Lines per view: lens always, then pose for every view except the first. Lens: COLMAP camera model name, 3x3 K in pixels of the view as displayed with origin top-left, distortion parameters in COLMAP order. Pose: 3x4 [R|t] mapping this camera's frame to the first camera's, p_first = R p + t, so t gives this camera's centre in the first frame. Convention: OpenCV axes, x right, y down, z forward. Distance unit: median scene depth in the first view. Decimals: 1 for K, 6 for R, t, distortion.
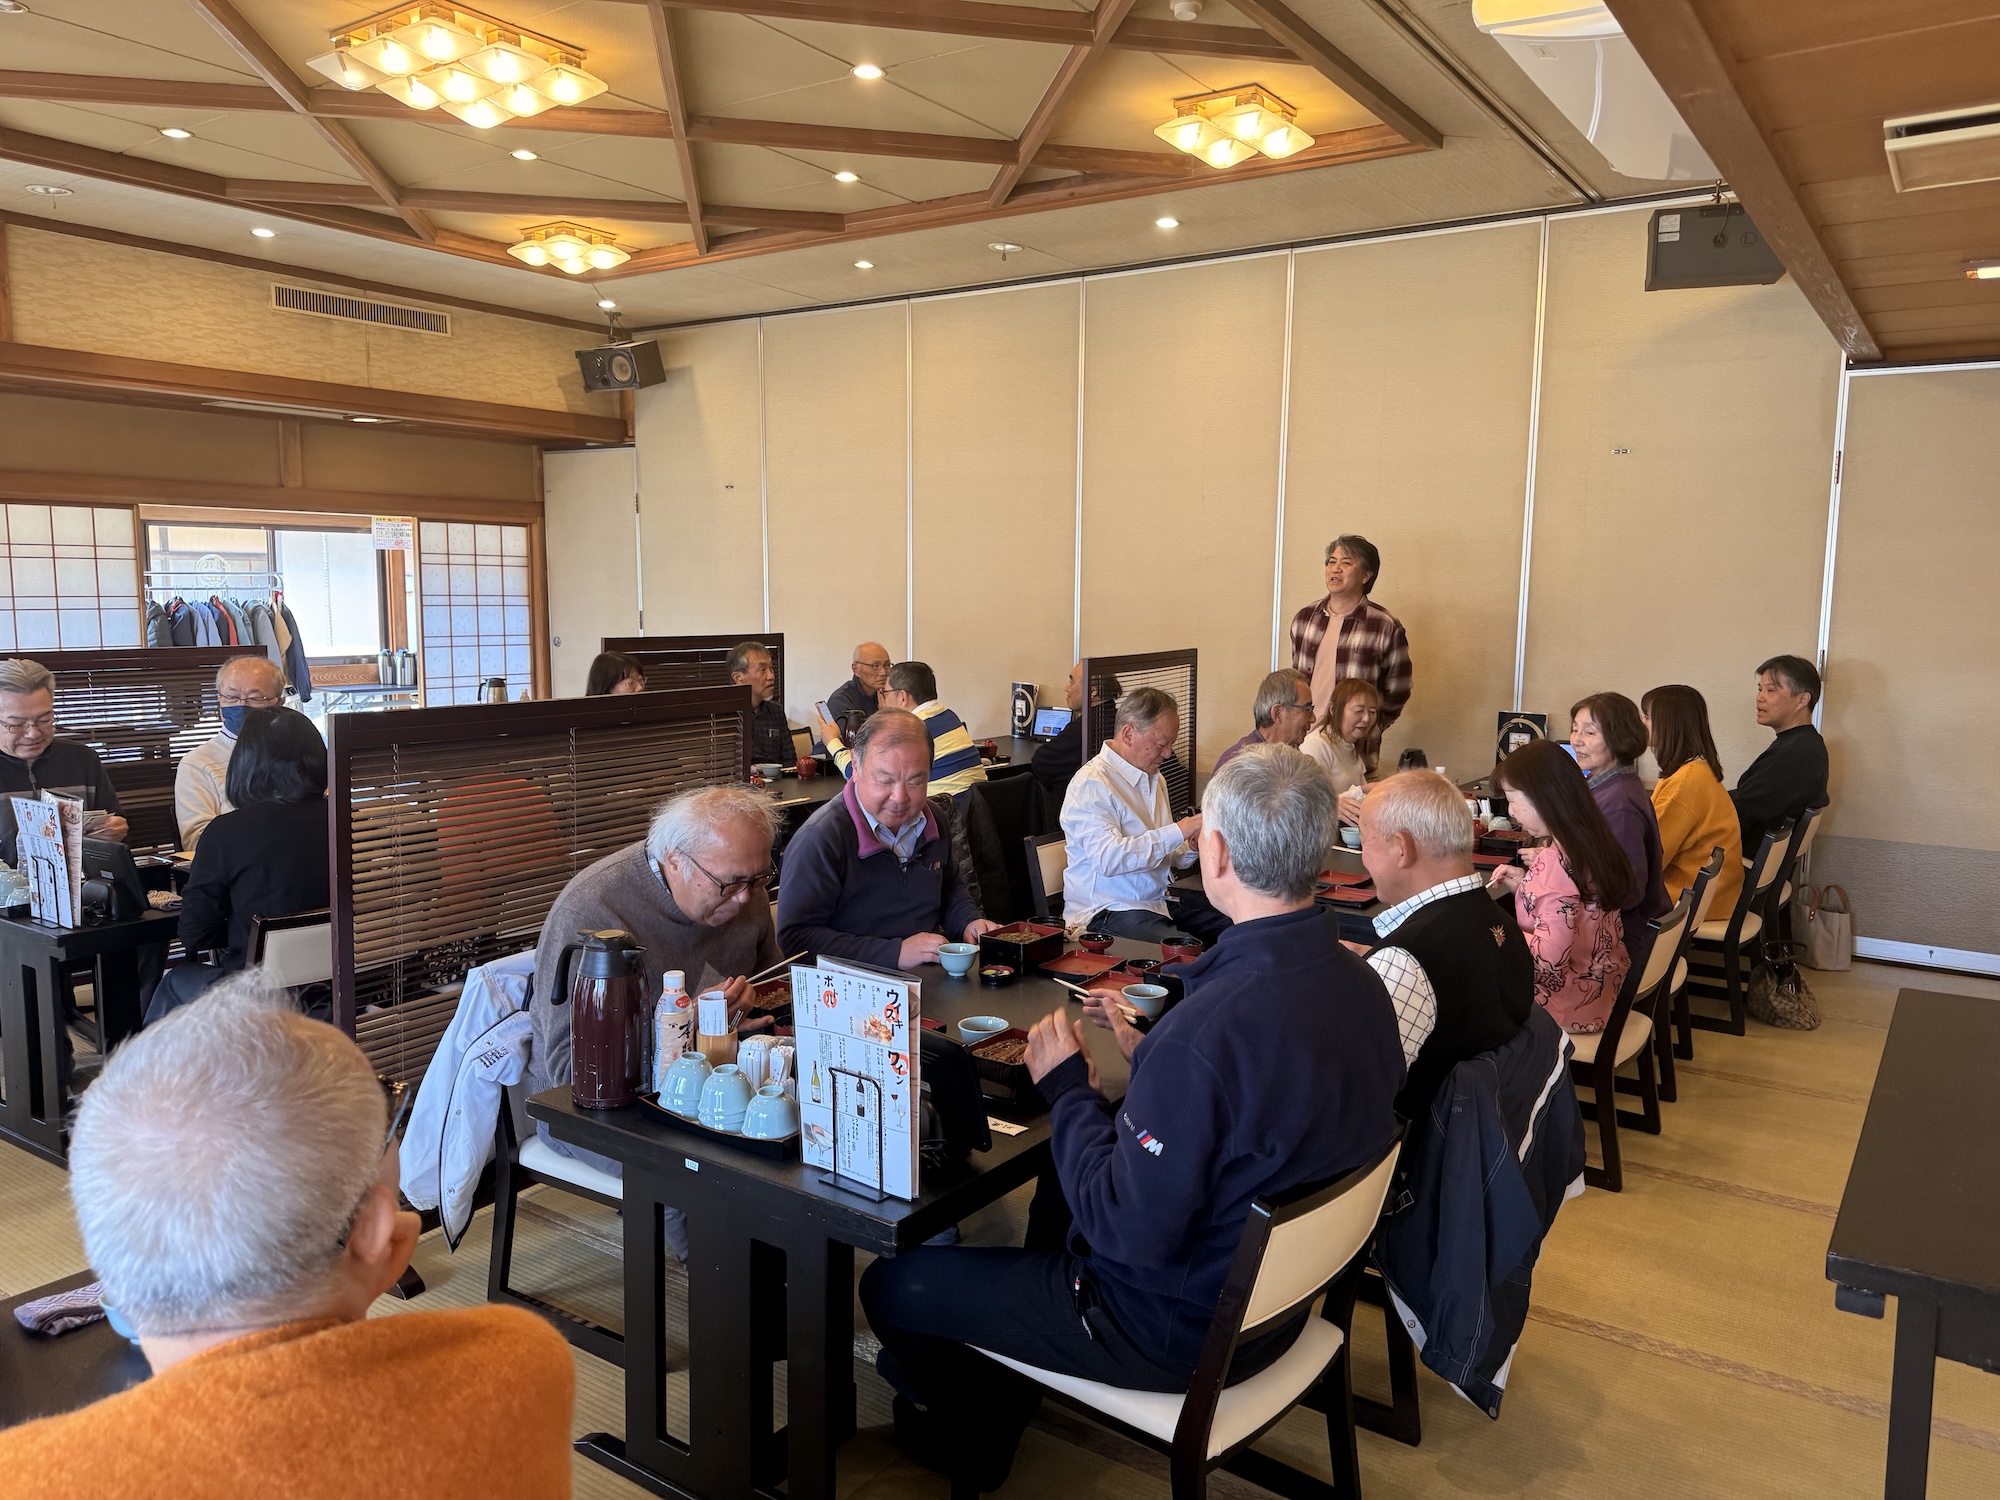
lens RADIAL K [[1405.9, 0, 1000.0], [0, 1405.9, 750.0], [0, 0, 1]] dist [0.004407, 0.000262]
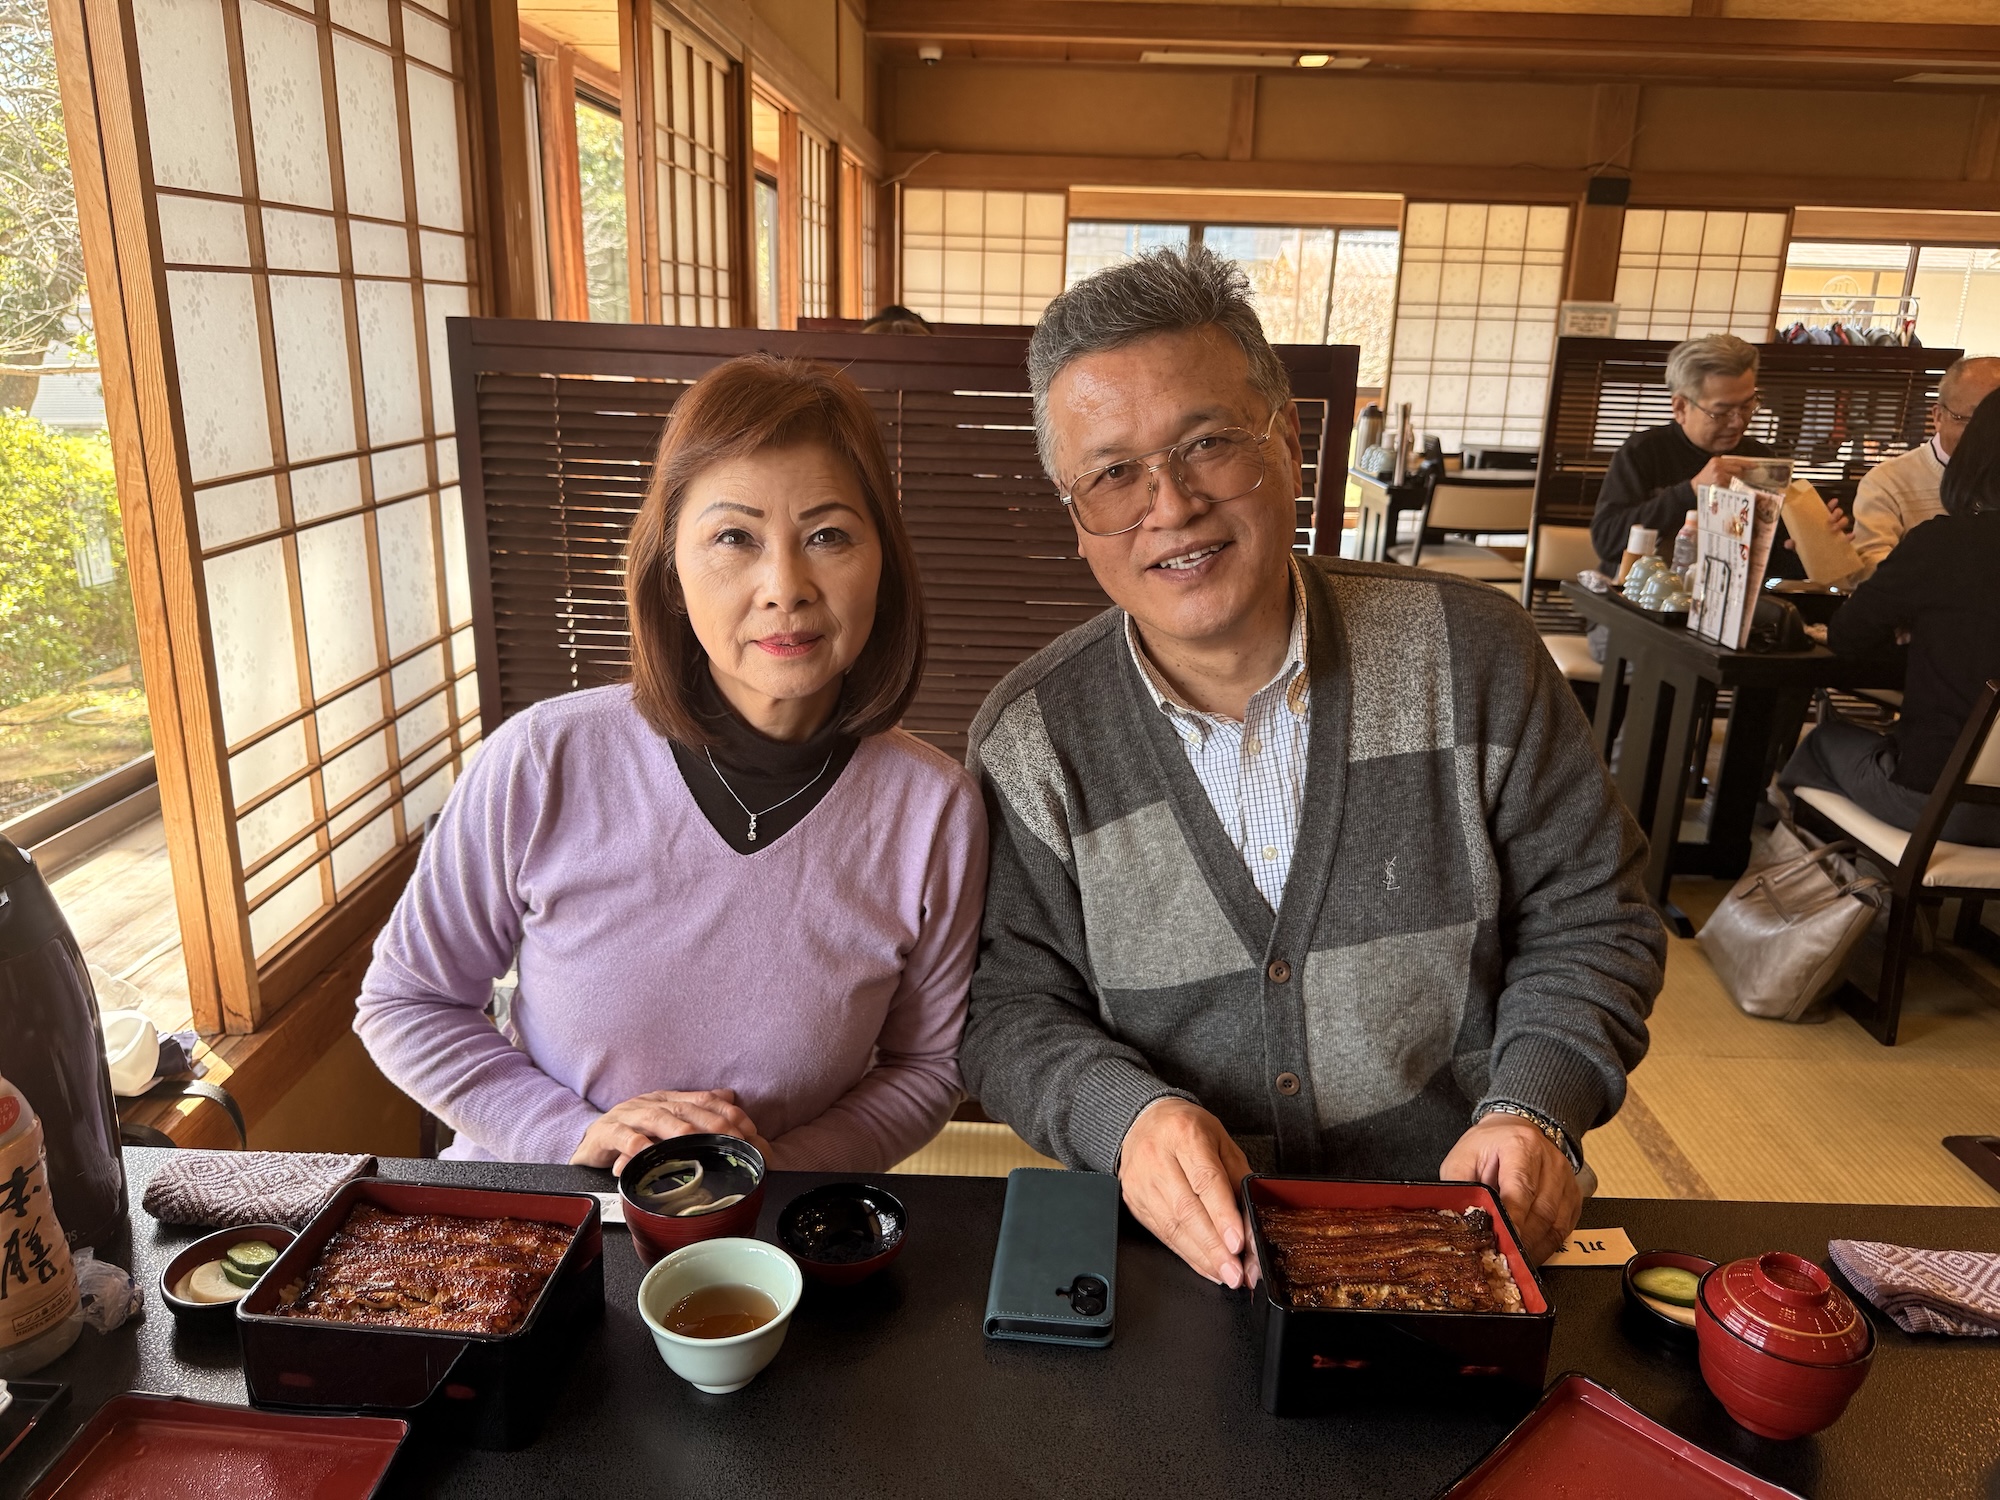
lens RADIAL K [[1422.0, 0, 981.9], [0, 1422.0, 746.9], [0, 0, 1]] dist [0.135227, -0.220753]
pose [[0.536906, 0.247888, -0.806402, -0.190979], [-0.113789, 0.968401, 0.221926, 0.042522], [0.835933, -0.027394, 0.548147, 0.157198]]
